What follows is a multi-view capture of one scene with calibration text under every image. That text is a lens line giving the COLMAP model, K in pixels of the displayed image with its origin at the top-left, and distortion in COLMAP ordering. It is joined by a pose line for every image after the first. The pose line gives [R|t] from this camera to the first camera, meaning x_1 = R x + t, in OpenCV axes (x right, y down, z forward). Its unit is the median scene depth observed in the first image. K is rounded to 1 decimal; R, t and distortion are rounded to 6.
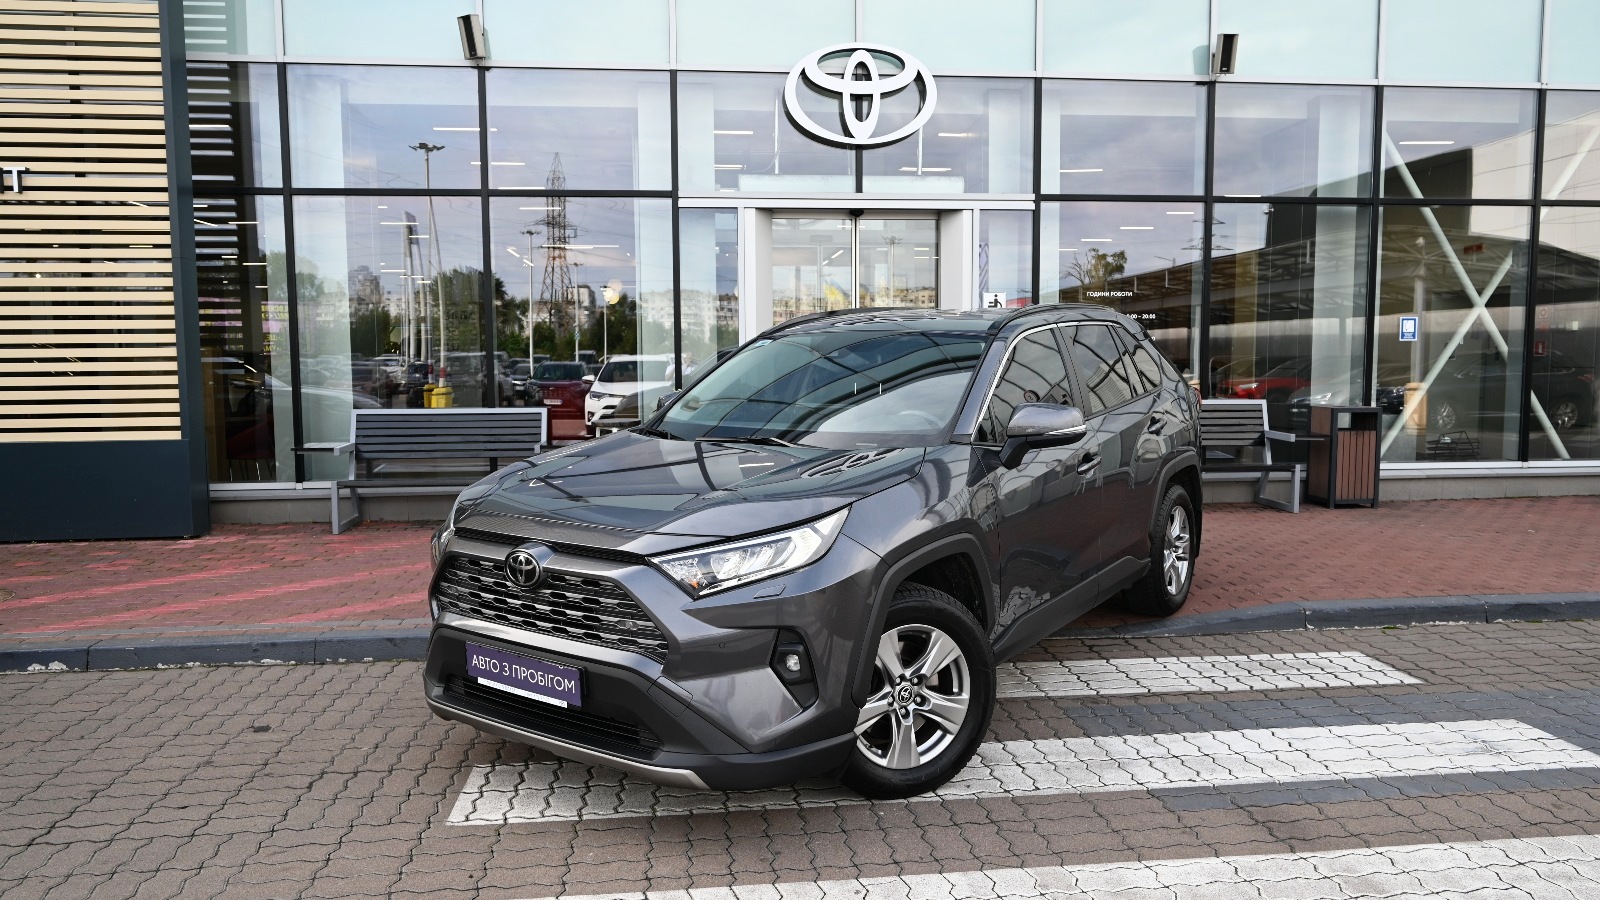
lens RADIAL K [[1066.8, 0, 792.2], [0, 1066.8, 454.8], [0, 0, 1]] dist [0.007246, 0.002996]
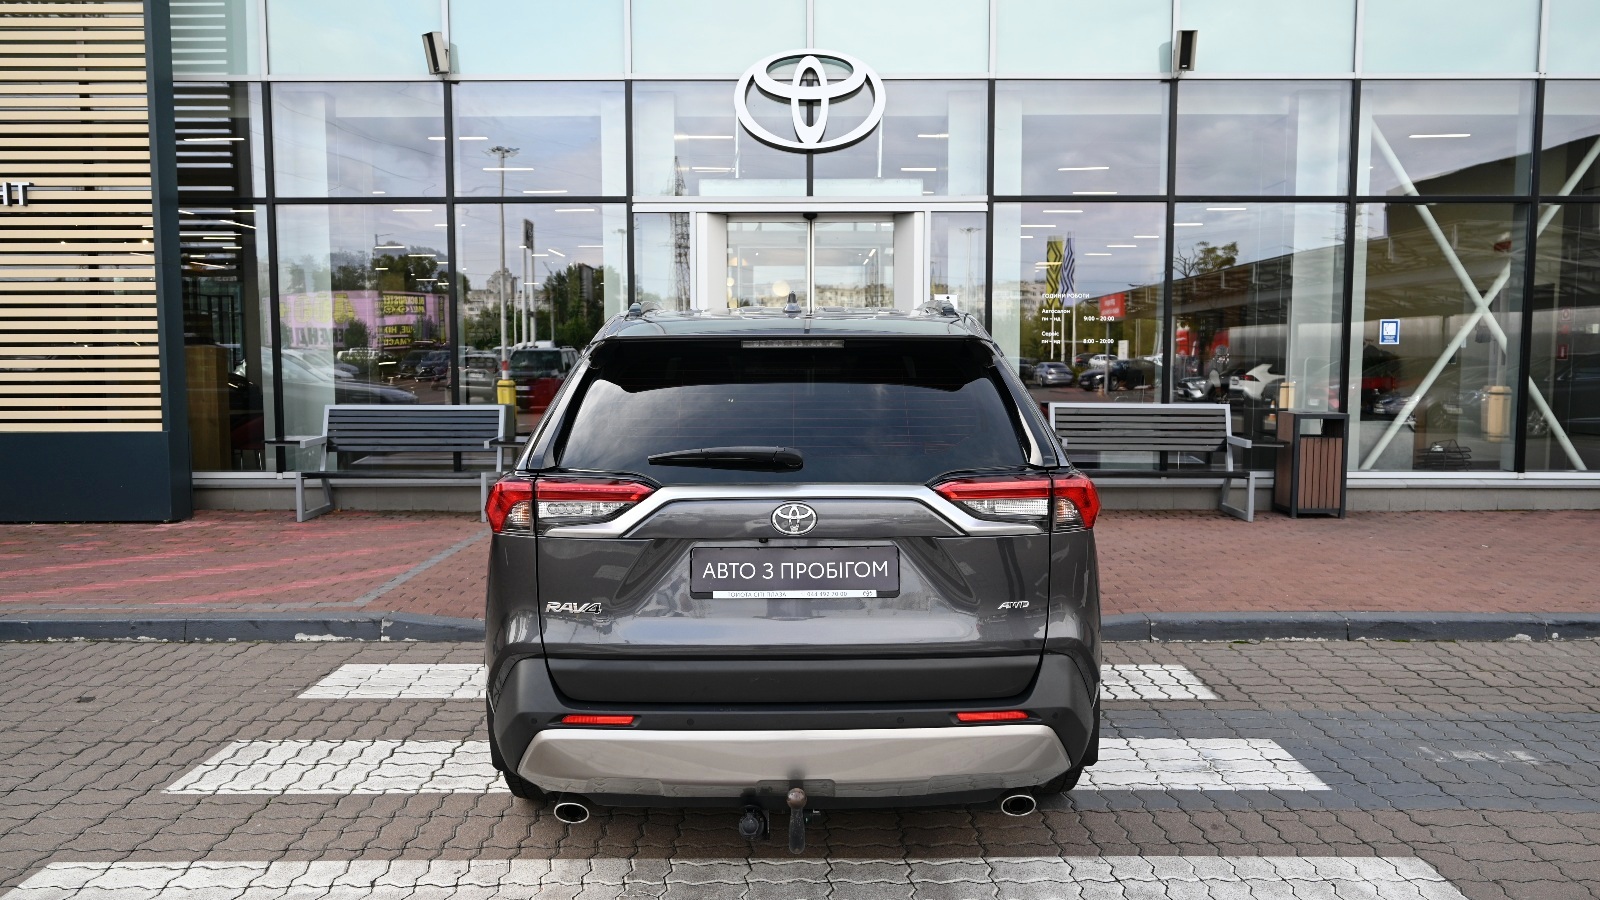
lens RADIAL K [[1067.1, 0, 796.3], [0, 1067.1, 442.1], [0, 0, 1]] dist [0.007073, 0.002909]
pose [[0.994292, 0.014128, -0.105755, 0.164248], [-0.014882, 0.999869, -0.006348, -0.005358], [0.105651, 0.007886, 0.994372, -0.008190]]
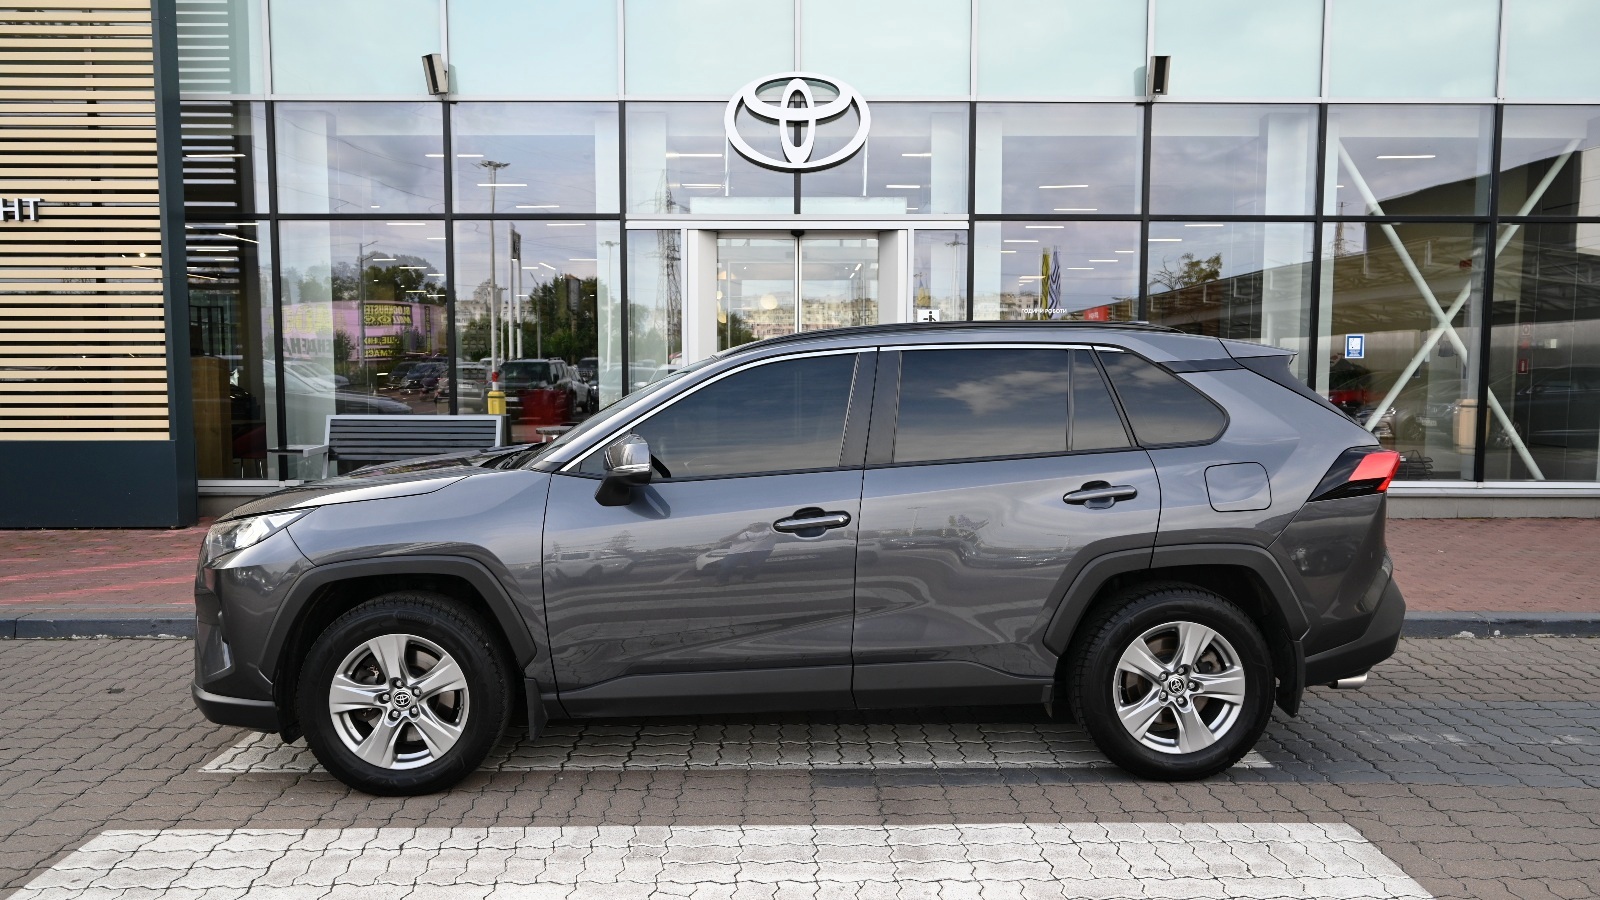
lens RADIAL K [[1066.8, 0, 792.2], [0, 1066.8, 454.8], [0, 0, 1]] dist [0.007246, 0.002996]
pose [[0.995152, 0.015547, -0.097114, 0.167160], [-0.016178, 0.999853, -0.005714, -0.002824], [0.097011, 0.007257, 0.995257, -0.043973]]
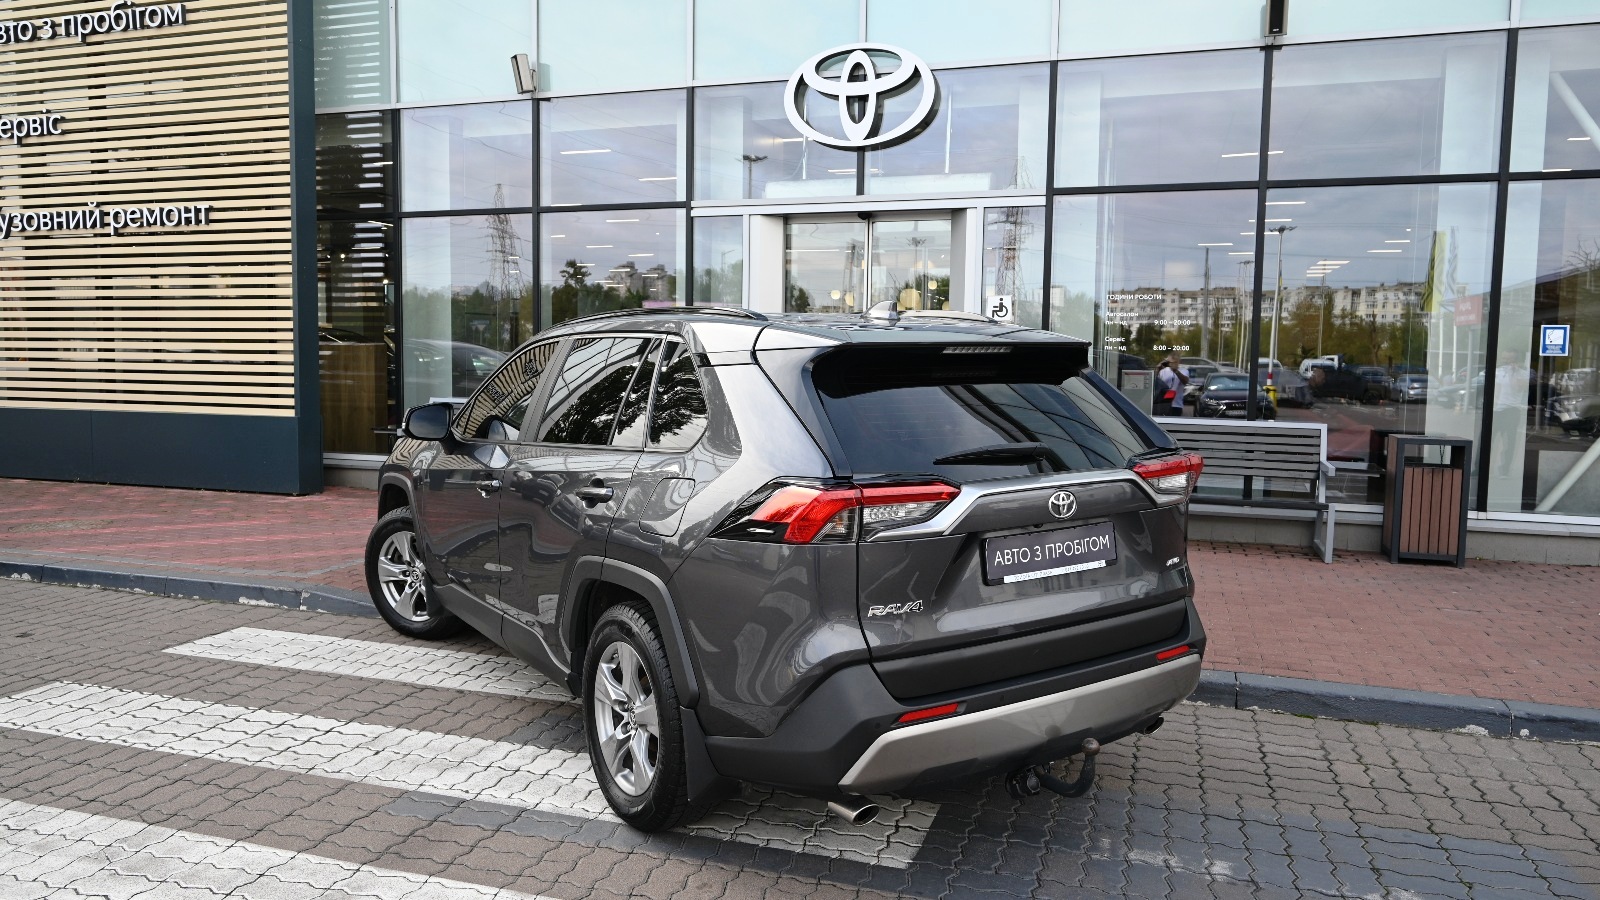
lens RADIAL K [[1067.1, 0, 796.3], [0, 1067.1, 442.1], [0, 0, 1]] dist [0.007073, 0.002909]
pose [[0.913497, 0.050707, -0.403673, 0.427623], [-0.055322, 0.998469, 0.000230, -0.015718], [0.403067, 0.022122, 0.914903, 0.083634]]
